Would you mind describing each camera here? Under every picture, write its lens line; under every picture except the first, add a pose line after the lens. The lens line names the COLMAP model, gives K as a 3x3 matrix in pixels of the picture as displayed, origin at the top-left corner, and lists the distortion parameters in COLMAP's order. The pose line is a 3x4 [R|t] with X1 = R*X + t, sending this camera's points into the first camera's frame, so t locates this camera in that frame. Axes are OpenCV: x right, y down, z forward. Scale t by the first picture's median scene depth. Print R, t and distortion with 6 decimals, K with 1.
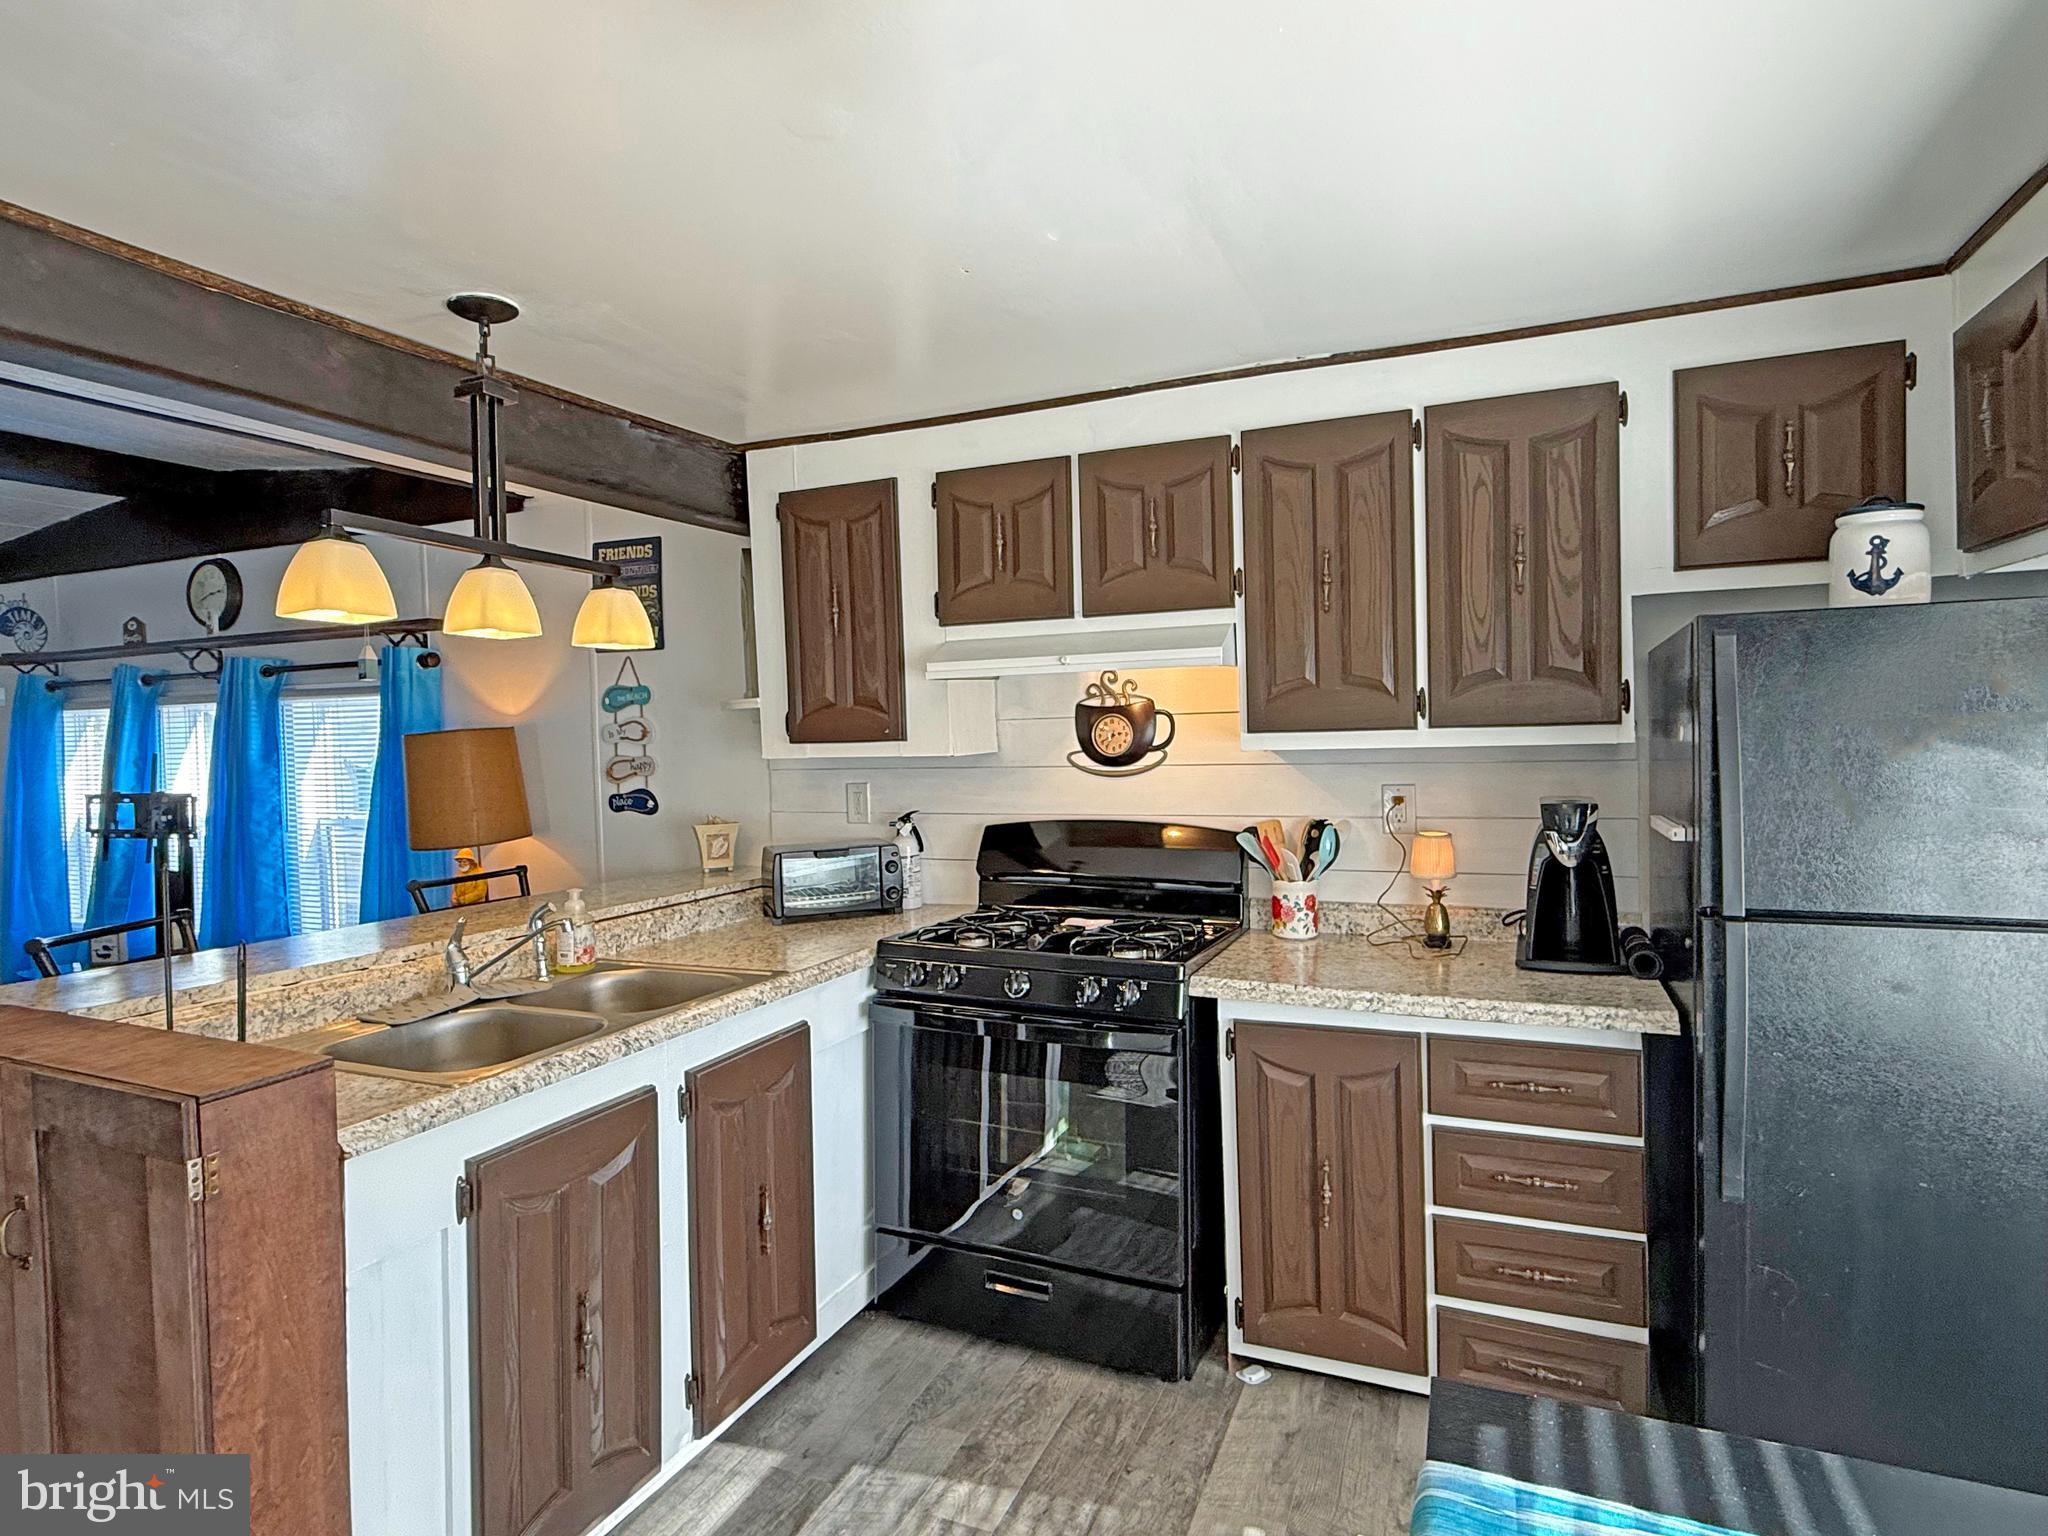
lens RADIAL K [[1126.5, 0, 1016.0], [0, 1126.5, 711.1], [0, 0, 1]] dist [0.000748, -0.000226]
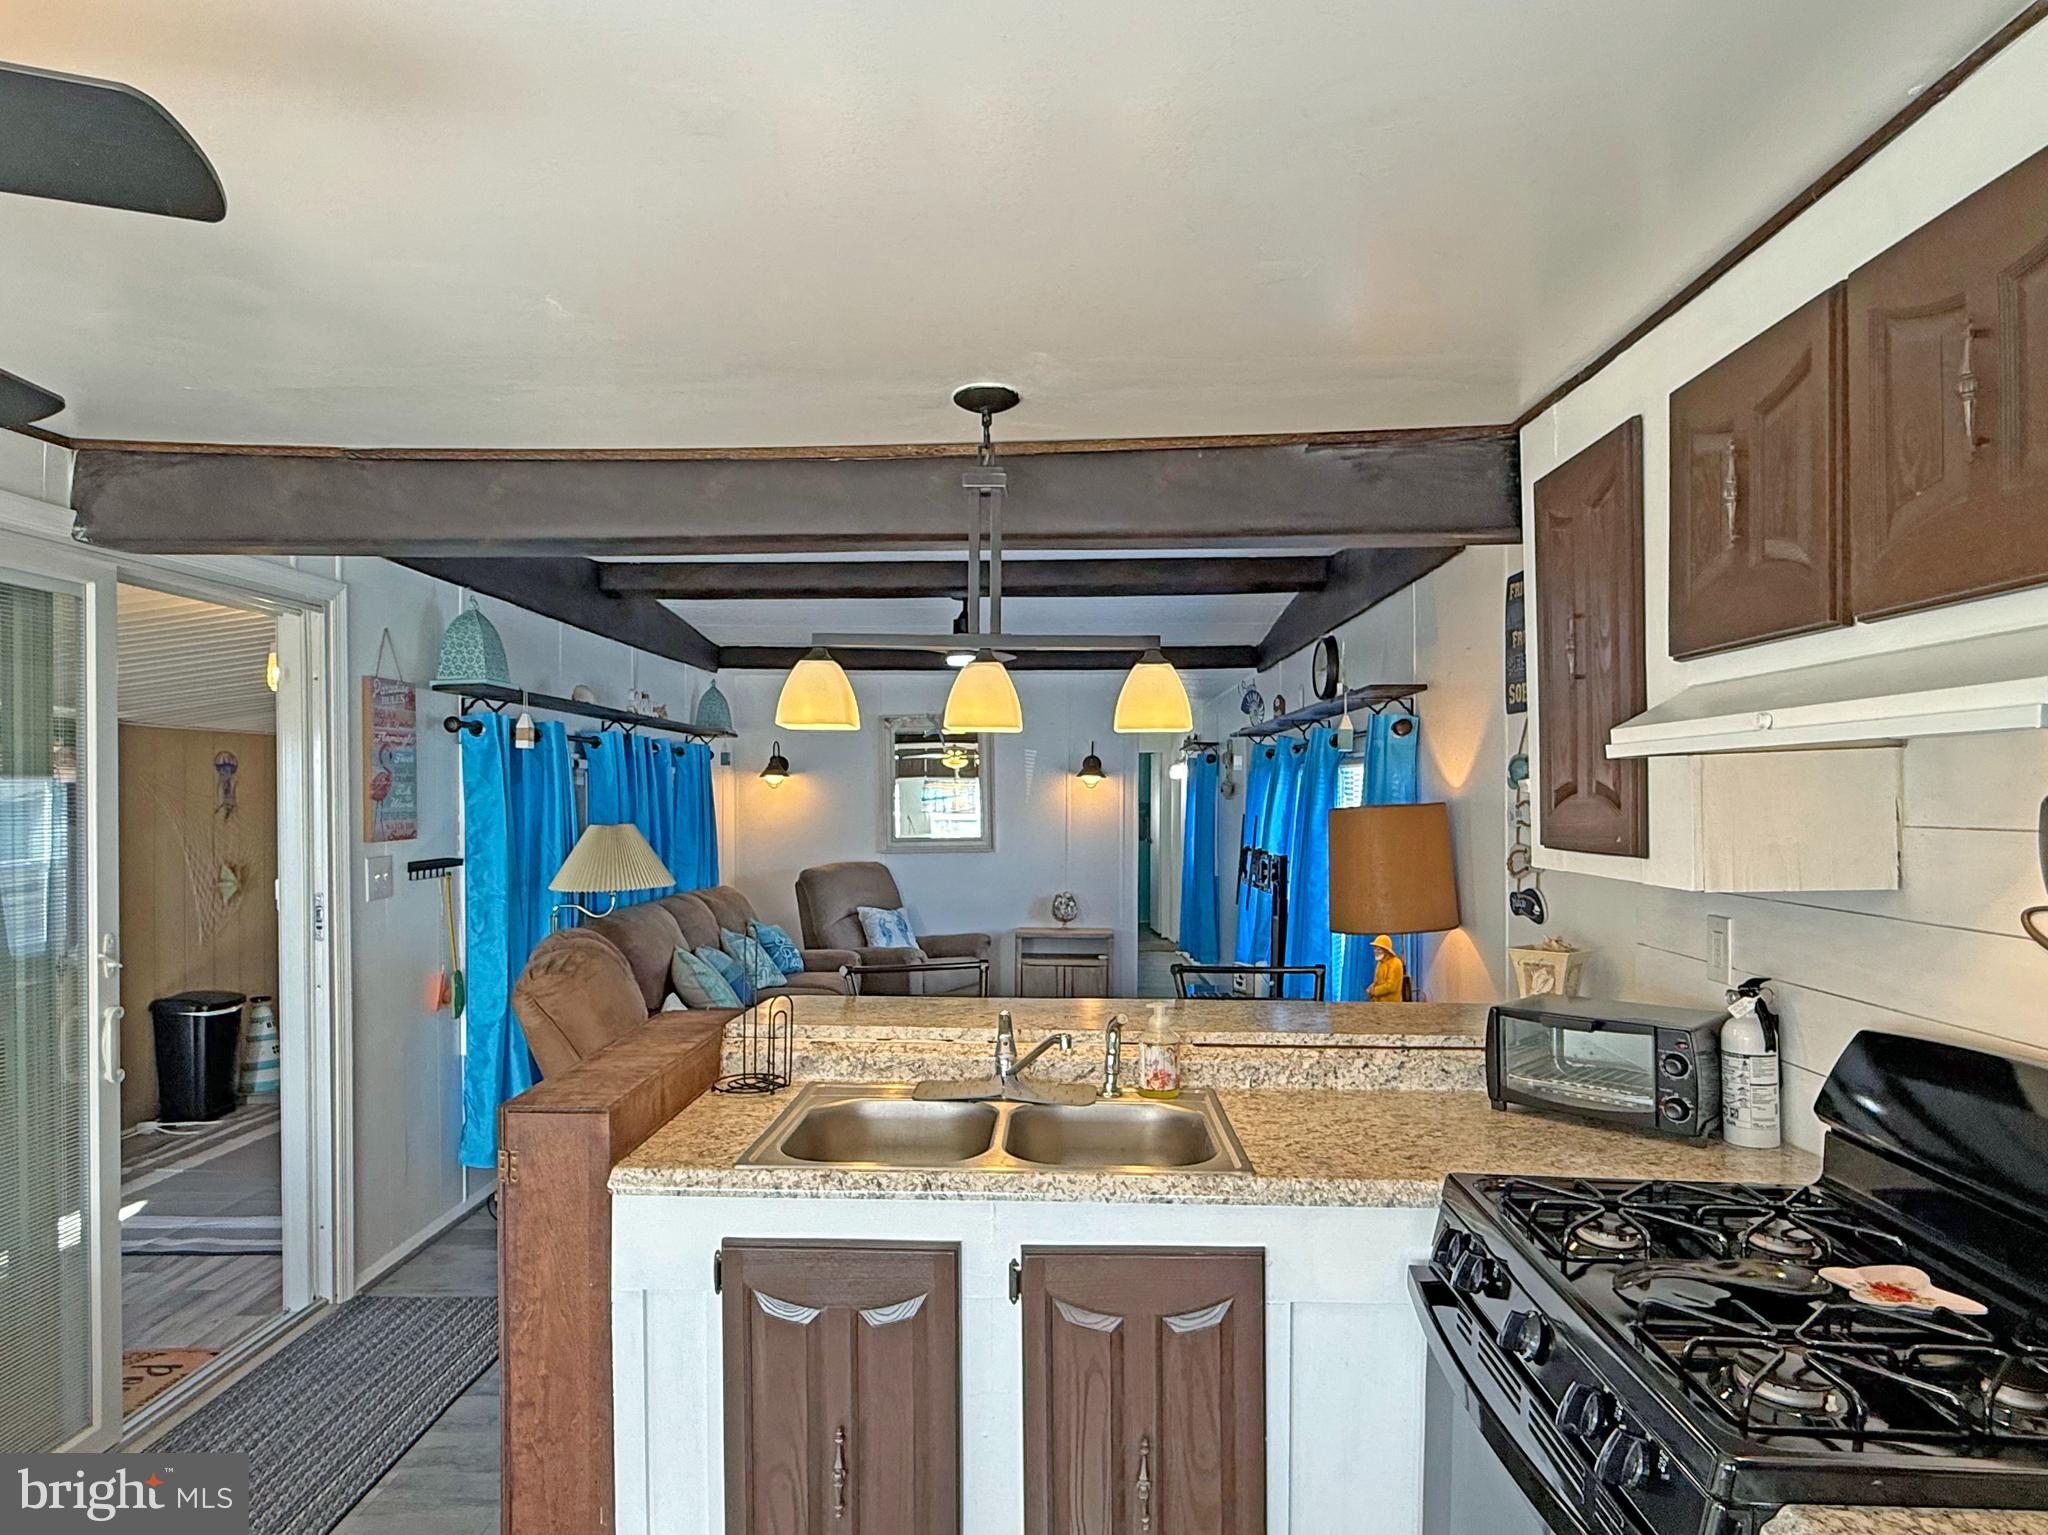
lens RADIAL K [[1168.0, 0, 1024.0], [0, 1168.0, 767.5], [0, 0, 1]] dist [-0.003507, -0.001179]
pose [[0.363444, 0.000541, -0.931616, 0.370113], [0.011888, 0.999916, 0.005218, -0.029391], [0.931540, -0.012972, 0.363407, 0.493703]]
